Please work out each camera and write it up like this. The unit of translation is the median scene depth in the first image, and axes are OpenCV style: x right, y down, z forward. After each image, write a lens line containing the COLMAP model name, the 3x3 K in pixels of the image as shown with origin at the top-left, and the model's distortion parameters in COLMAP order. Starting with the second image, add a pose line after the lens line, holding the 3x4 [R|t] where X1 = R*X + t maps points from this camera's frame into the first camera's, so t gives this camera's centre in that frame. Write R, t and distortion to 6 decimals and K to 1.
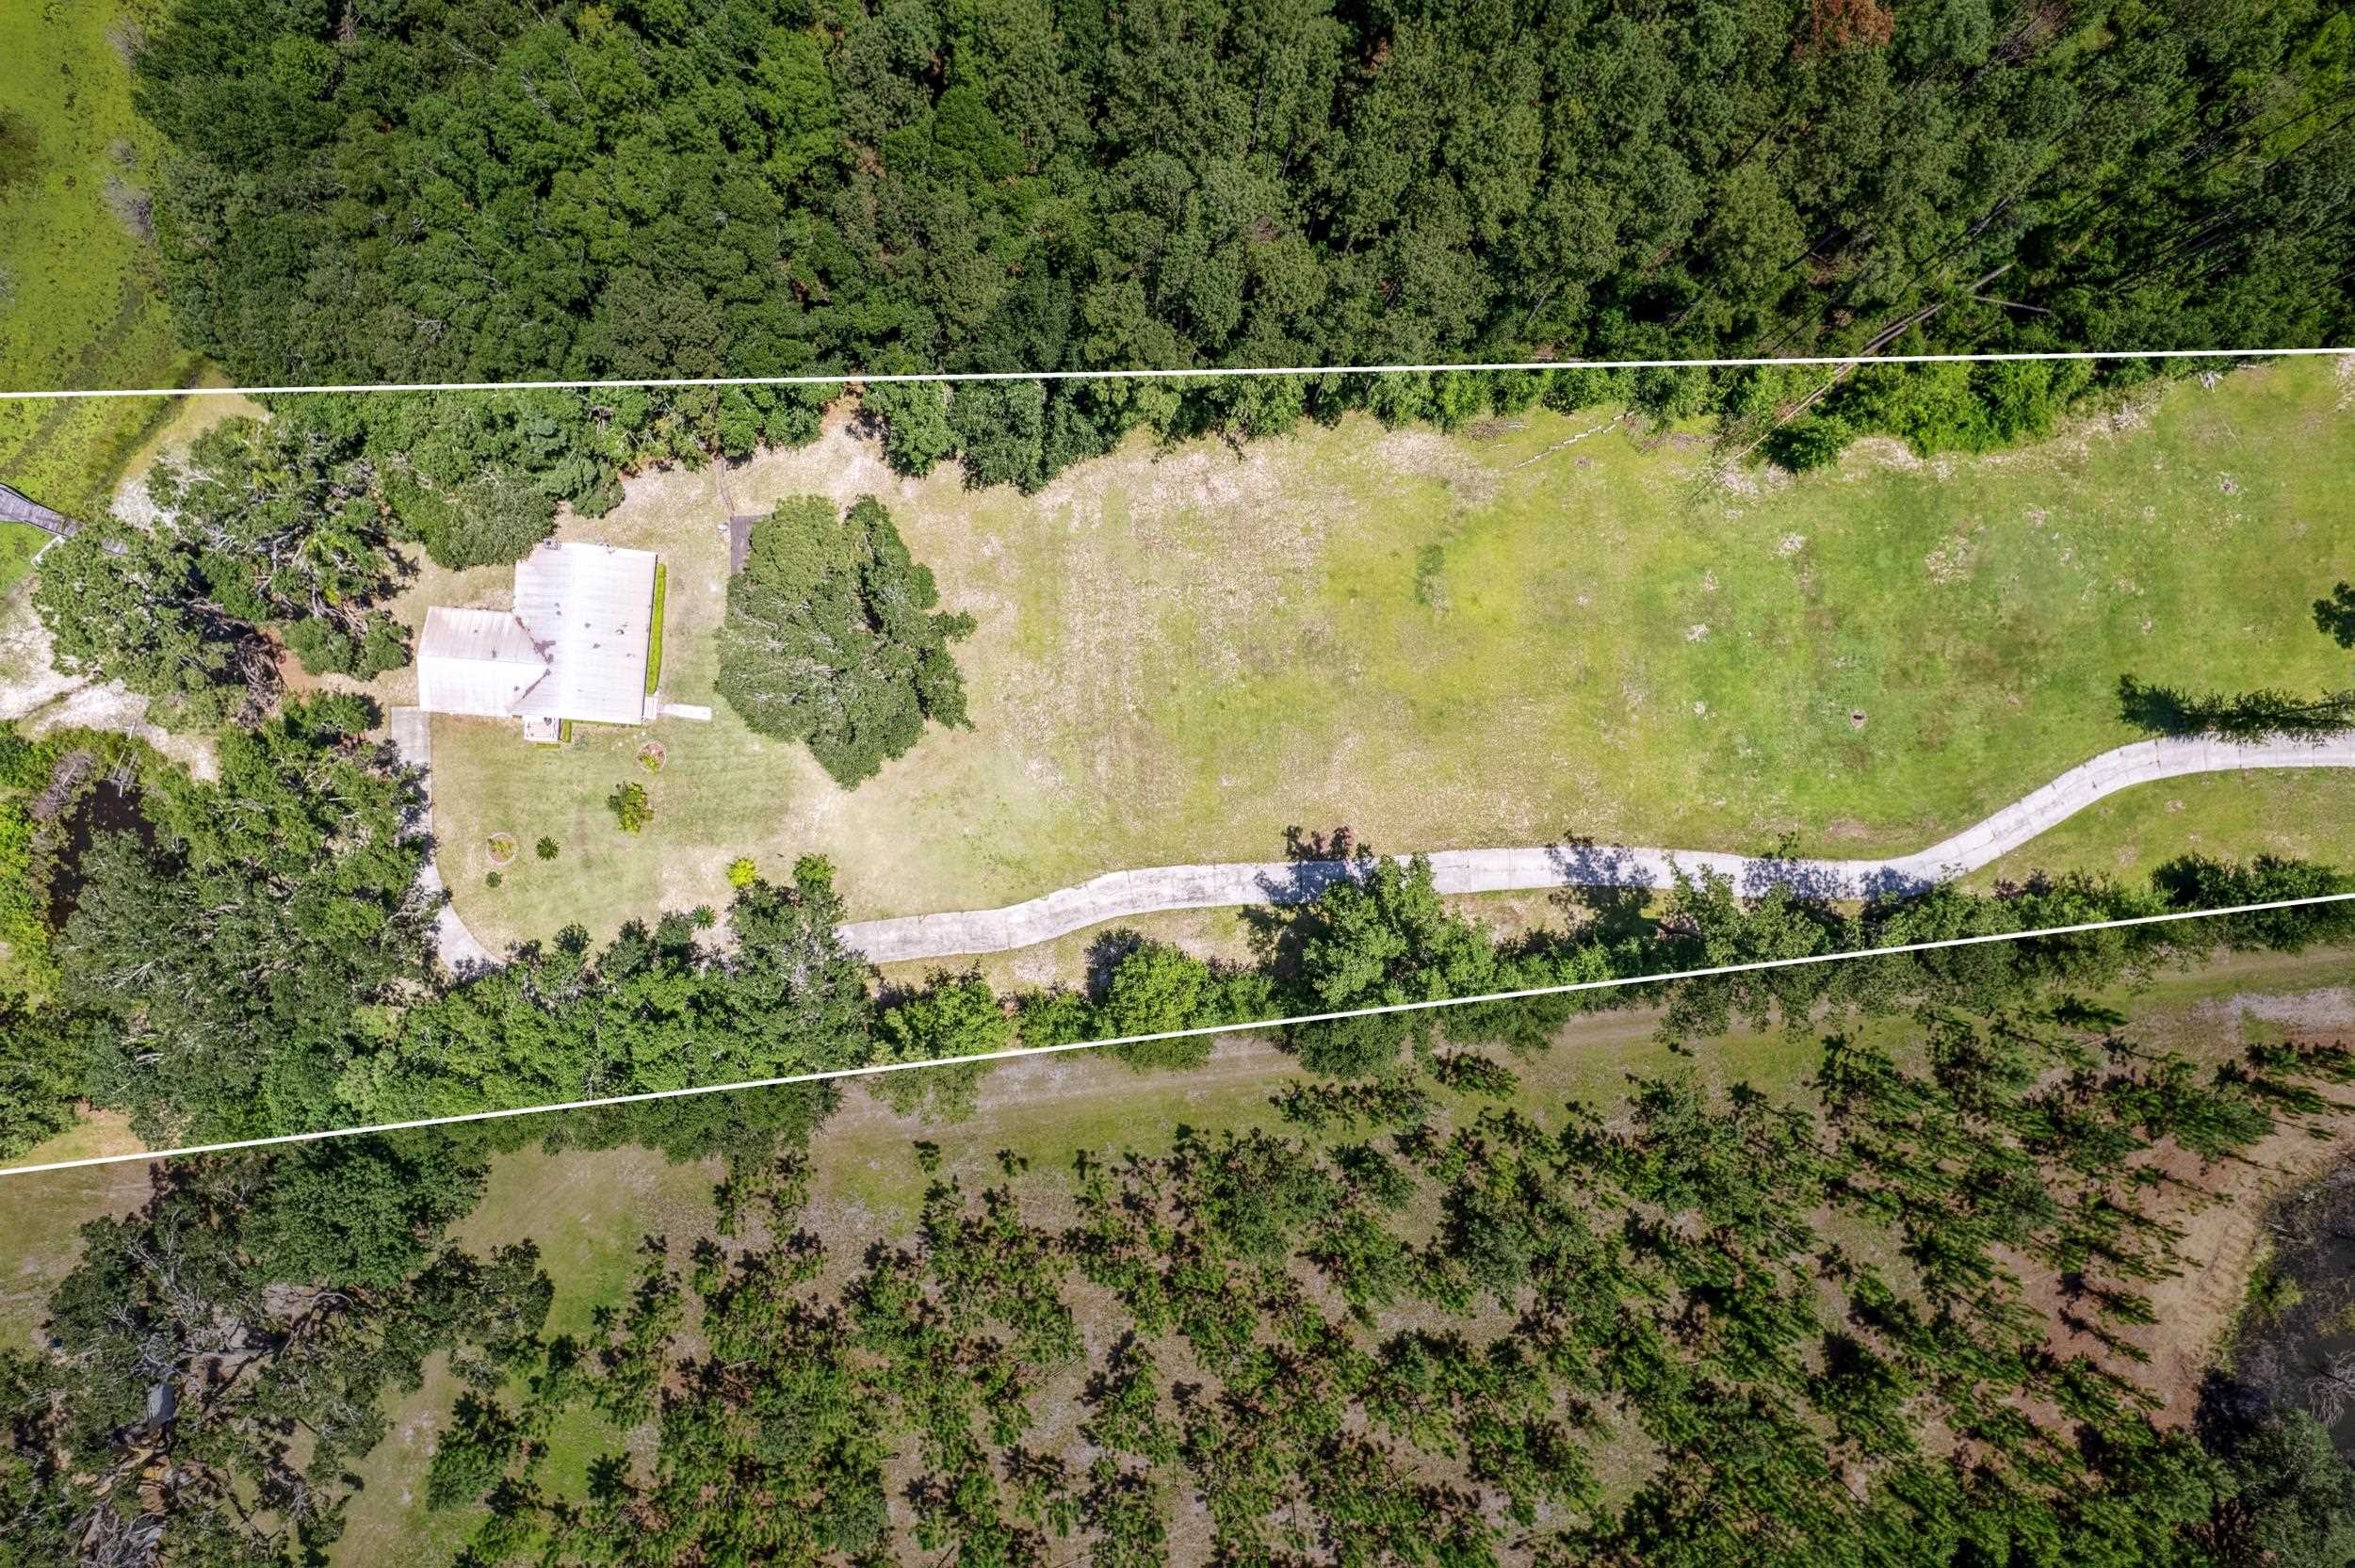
lens RADIAL K [[1568.4, 0, 1177.5], [0, 1568.4, 784.0], [0, 0, 1]] dist [-0.045462, -0.001112]
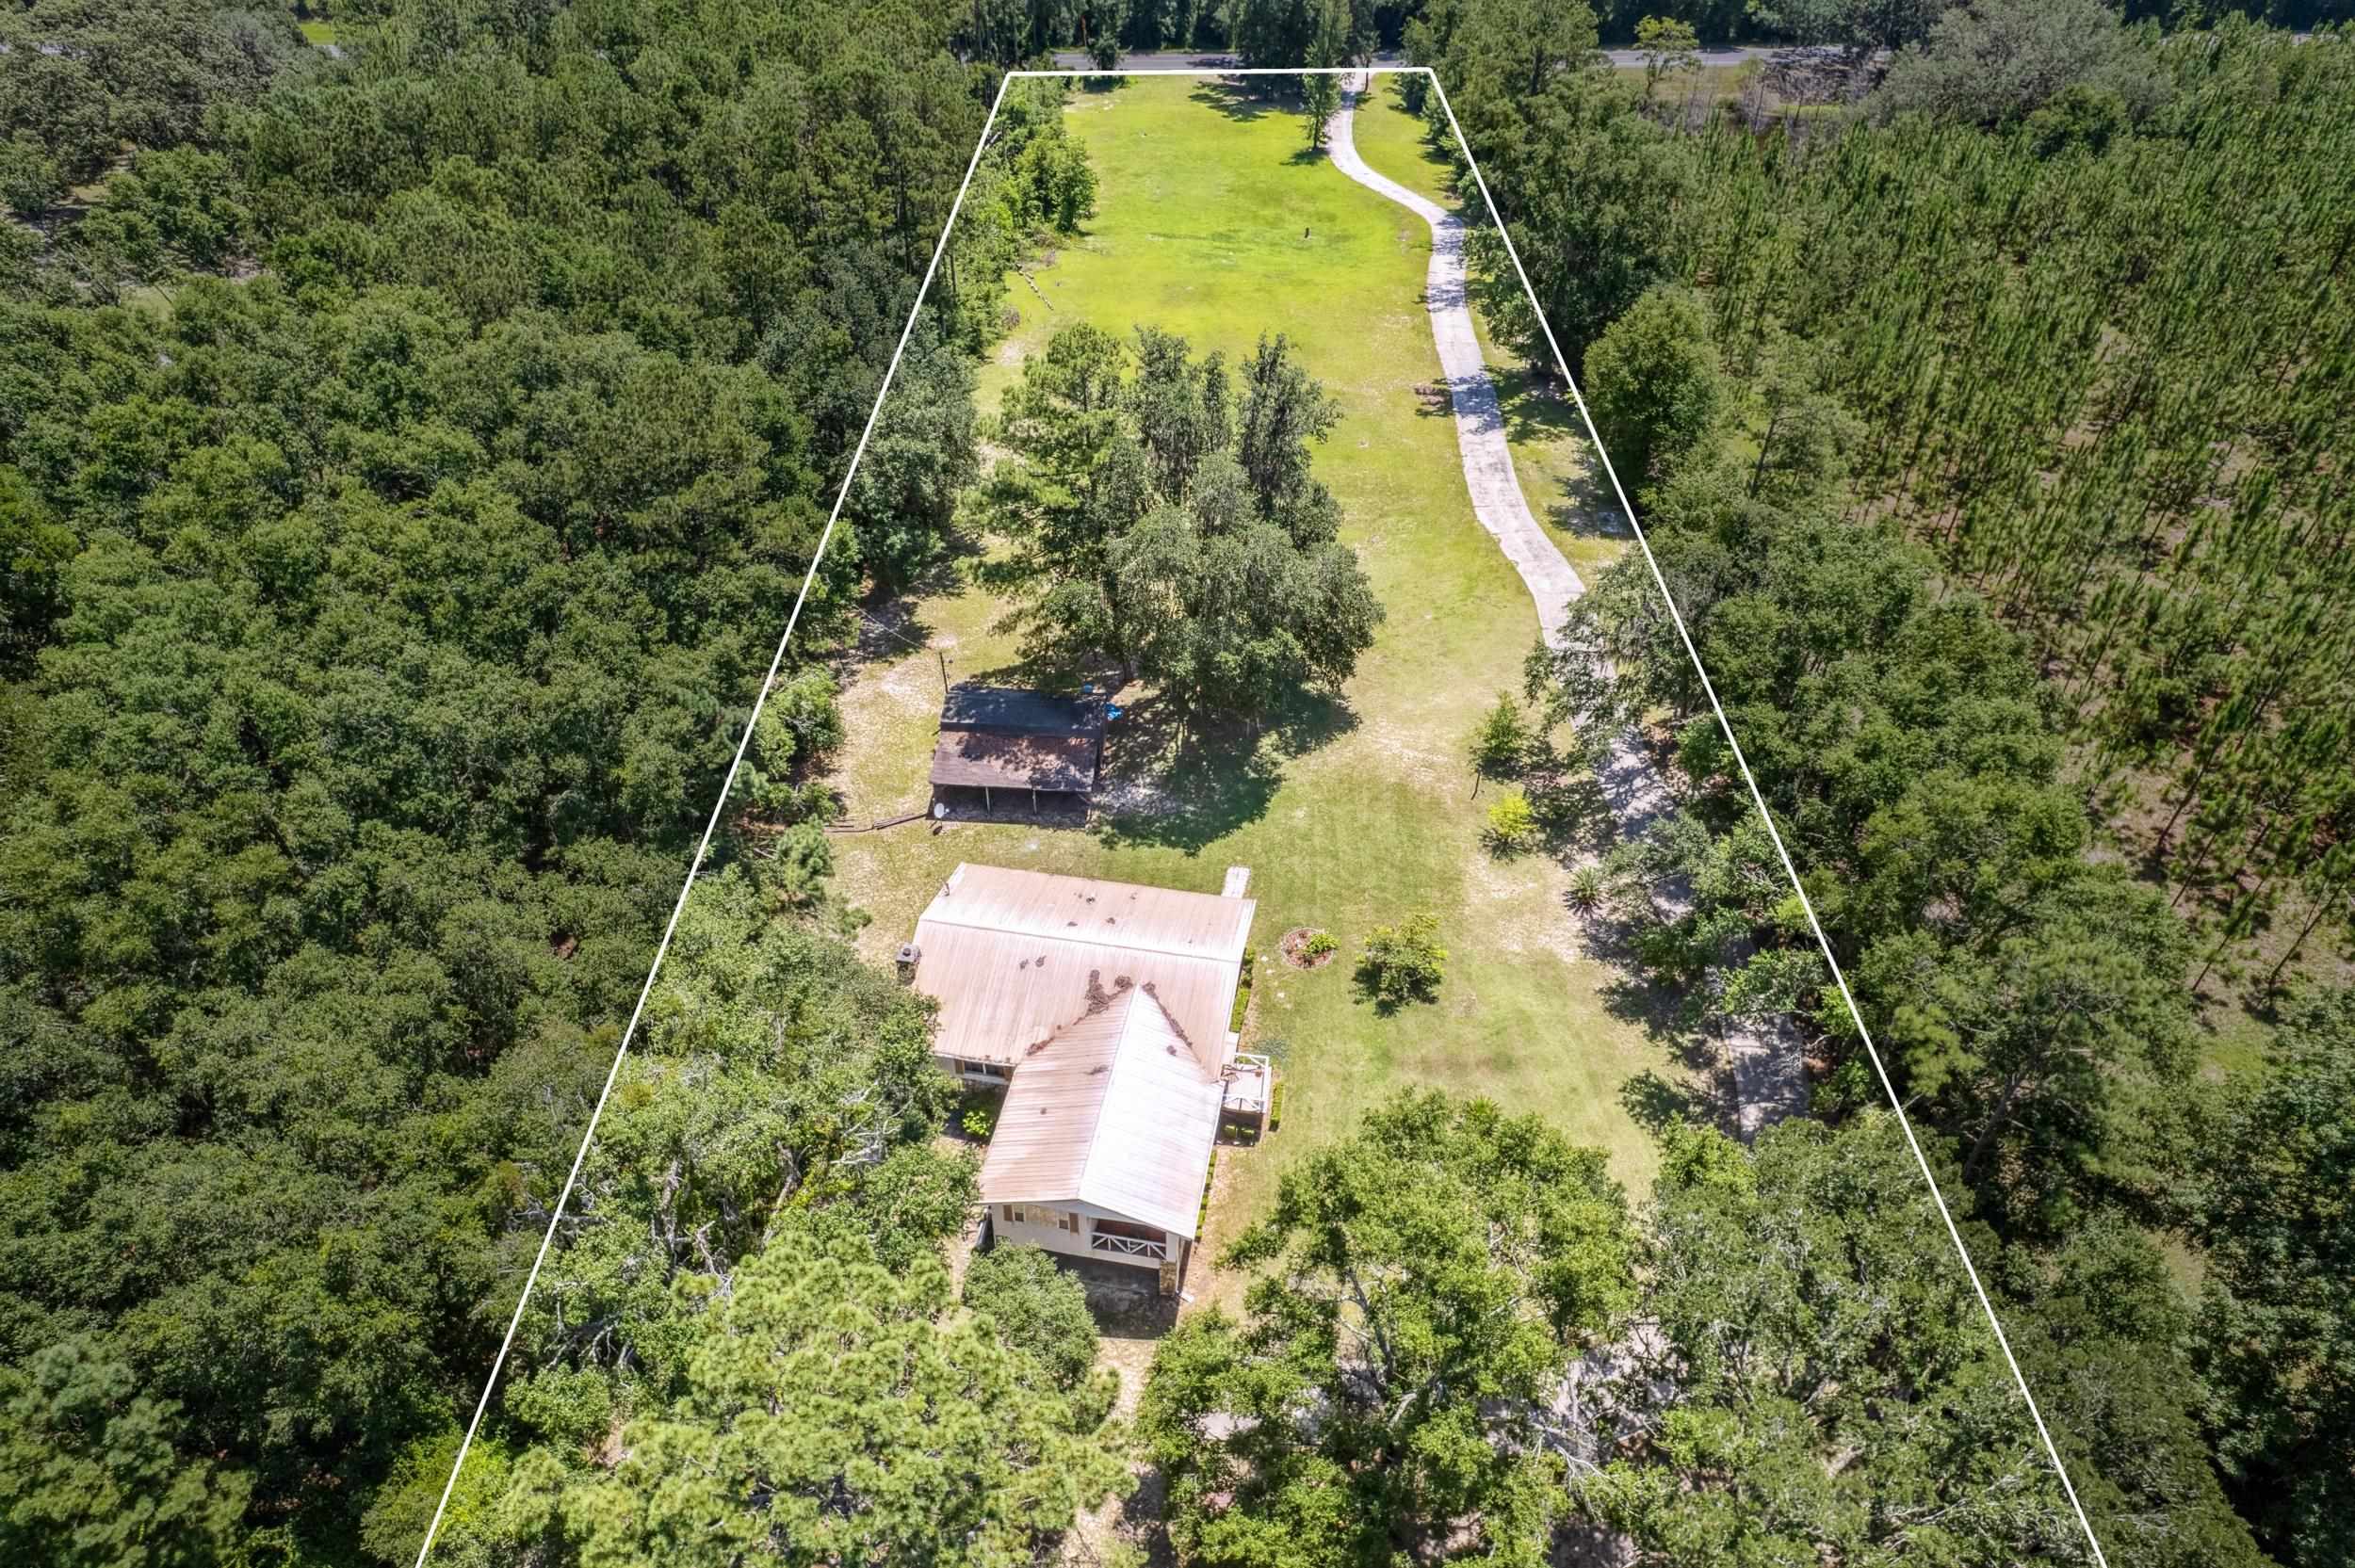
lens RADIAL K [[1532.5, 0, 1165.5], [0, 1532.5, 778.8], [0, 0, 1]] dist [-0.099510, 0.091192]
pose [[0.108126, -0.641297, 0.759636, -0.721425], [0.993882, 0.087056, -0.067974, -0.036373], [-0.022539, 0.762339, 0.646786, 0.596023]]
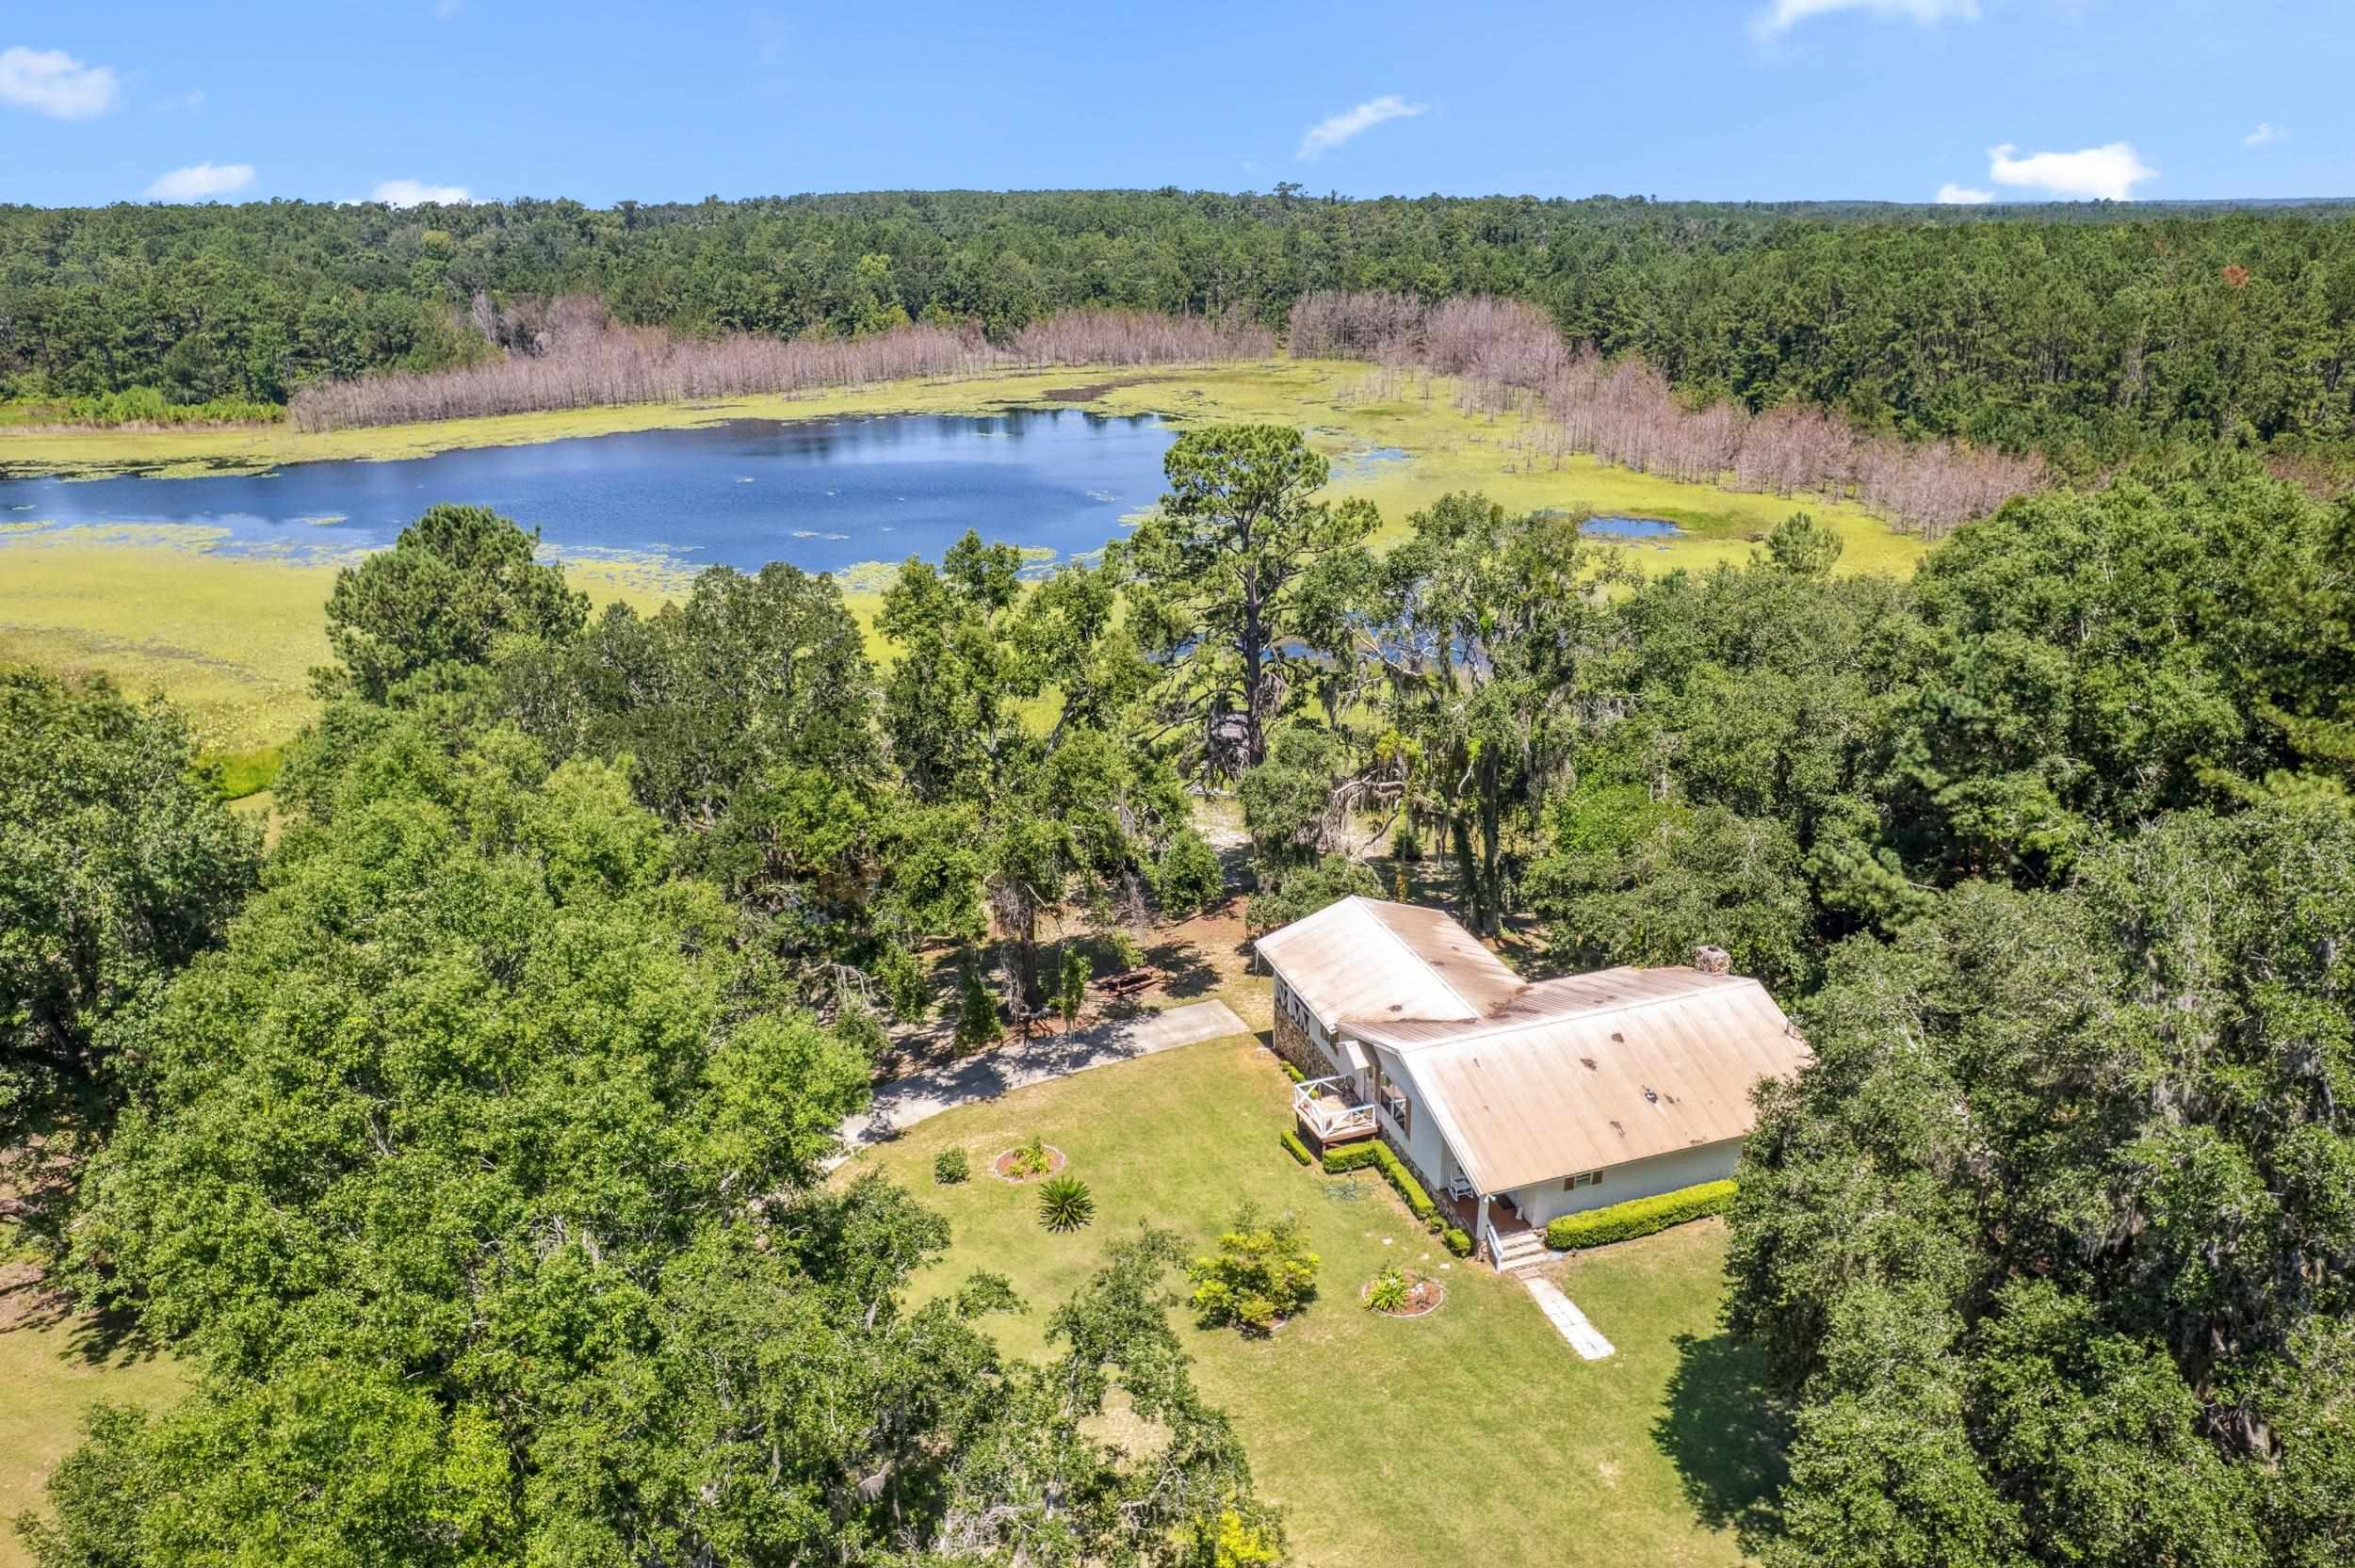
lens RADIAL K [[1516.6, 0, 1165.5], [0, 1516.6, 773.2], [0, 0, 1]] dist [-0.078598, 0.064099]
pose [[0.378203, 0.320938, -0.868309, -0.095671], [-0.925201, 0.162522, -0.342913, 0.131653], [0.031065, 0.933052, 0.358399, 0.758356]]
